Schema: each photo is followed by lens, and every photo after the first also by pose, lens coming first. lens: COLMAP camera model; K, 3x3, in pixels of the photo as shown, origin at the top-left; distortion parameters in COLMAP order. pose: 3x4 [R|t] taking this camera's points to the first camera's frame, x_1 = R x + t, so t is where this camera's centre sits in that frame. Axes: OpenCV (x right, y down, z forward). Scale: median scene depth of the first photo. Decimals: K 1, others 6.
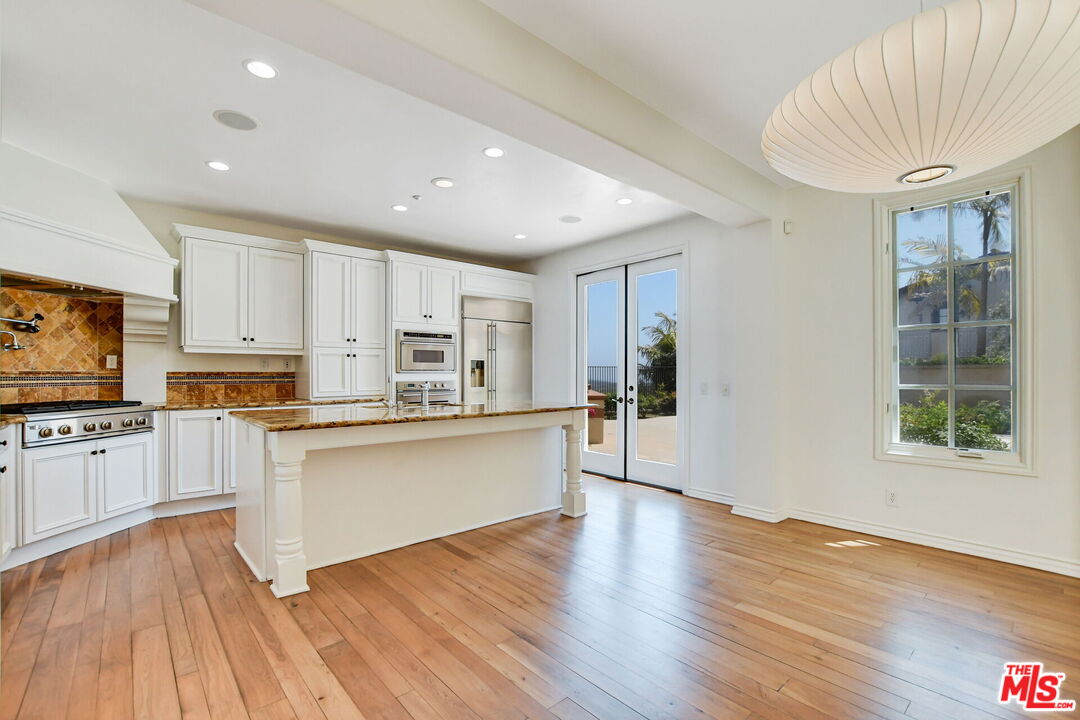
lens RADIAL K [[474.1, 0, 527.7], [0, 474.1, 371.5], [0, 0, 1]] dist [-0.014618, 0.000058]
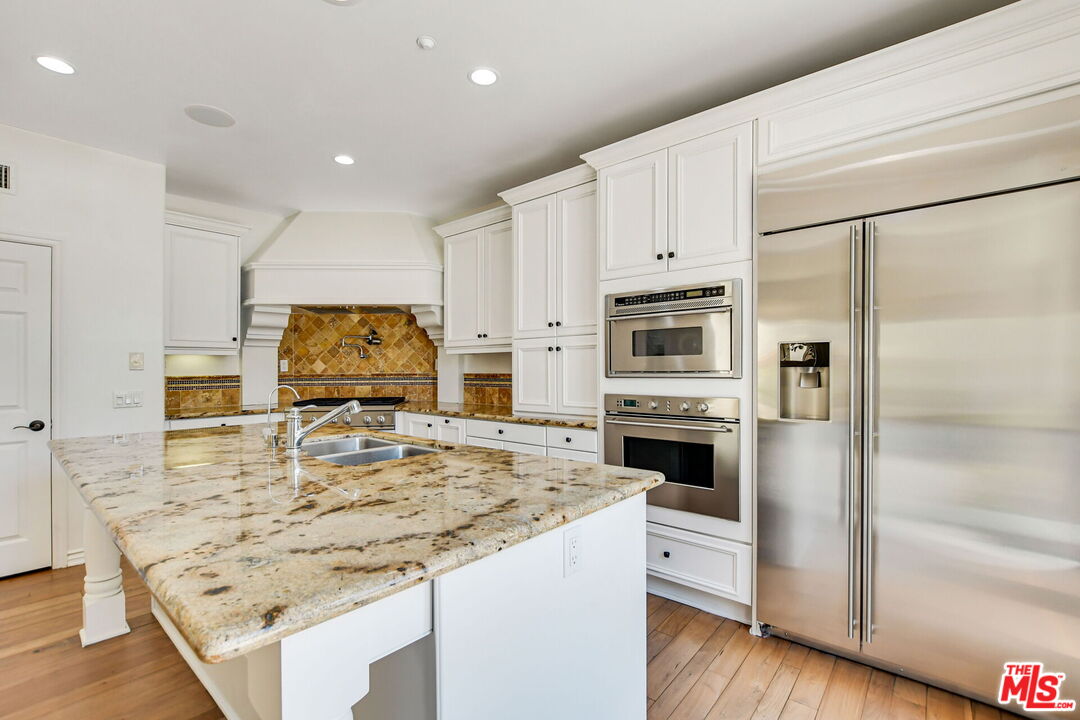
lens RADIAL K [[474.9, 0, 539.1], [0, 474.9, 369.3], [0, 0, 1]] dist [-0.022973, 0.000328]
pose [[0.161004, 0.001887, -0.986952, 0.299782], [0.008878, 0.999955, 0.003361, -0.011256], [0.986914, -0.009304, 0.160980, 1.072181]]
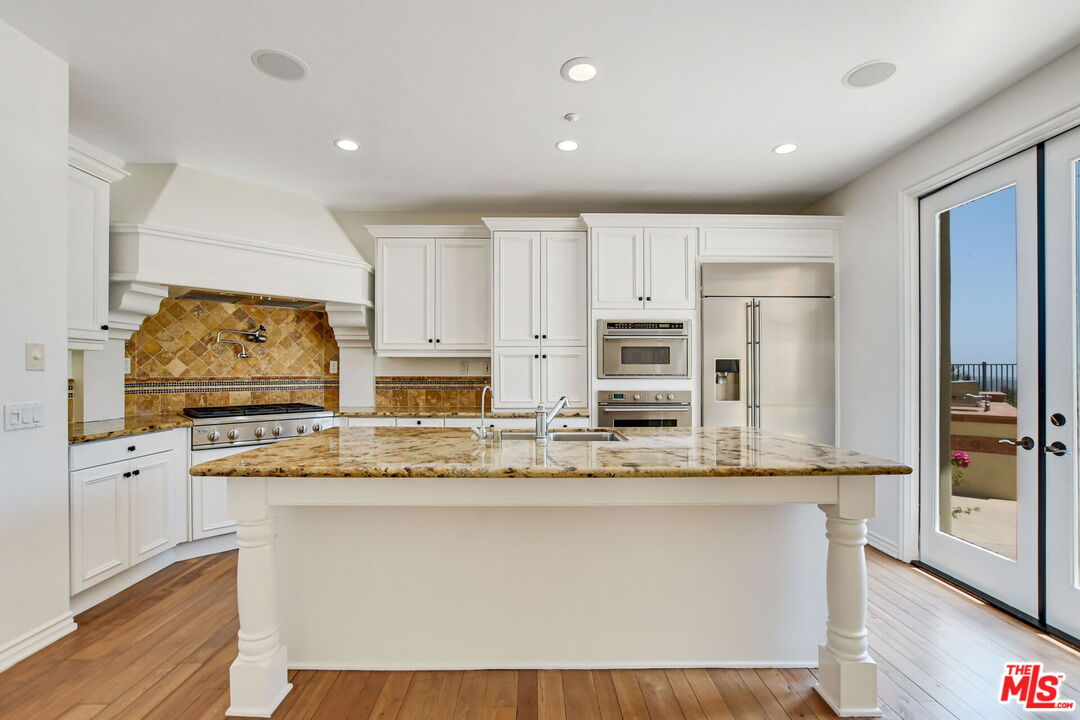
lens RADIAL K [[474.9, 0, 539.1], [0, 474.9, 369.3], [0, 0, 1]] dist [-0.022973, 0.000328]
pose [[0.771760, -0.001481, -0.635912, 0.155712], [0.000531, 0.999998, -0.001684, -0.013744], [0.635914, 0.000962, 0.771760, 0.475147]]
